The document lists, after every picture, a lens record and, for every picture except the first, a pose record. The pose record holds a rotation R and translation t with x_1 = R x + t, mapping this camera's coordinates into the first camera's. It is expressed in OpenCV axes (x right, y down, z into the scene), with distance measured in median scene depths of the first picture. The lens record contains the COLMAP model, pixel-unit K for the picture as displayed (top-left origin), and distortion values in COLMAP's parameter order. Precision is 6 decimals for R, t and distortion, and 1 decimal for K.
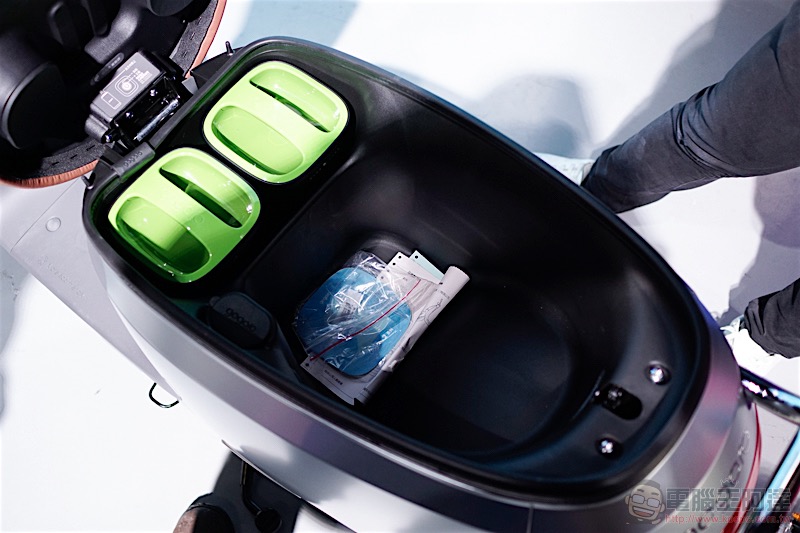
lens RADIAL K [[805.0, 0, 398.8], [0, 805.0, 269.1], [0, 0, 1]] dist [-0.020301, 0.000000]
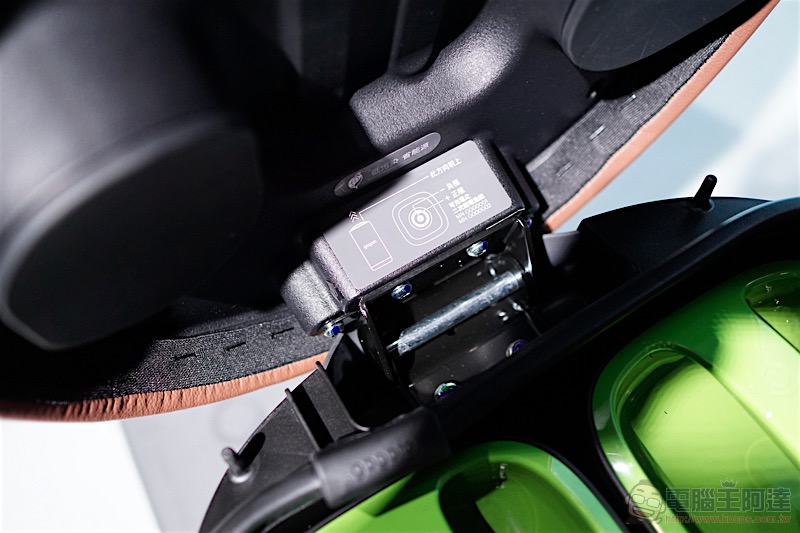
lens RADIAL K [[805.0, 0, 400.7], [0, 805.0, 264.9], [0, 0, 1]] dist [-0.020301, 0.000000]
pose [[0.933471, 0.288612, -0.212919, -0.261631], [-0.311444, 0.946706, -0.082161, -0.173956], [0.177859, 0.143008, 0.973609, 0.635617]]
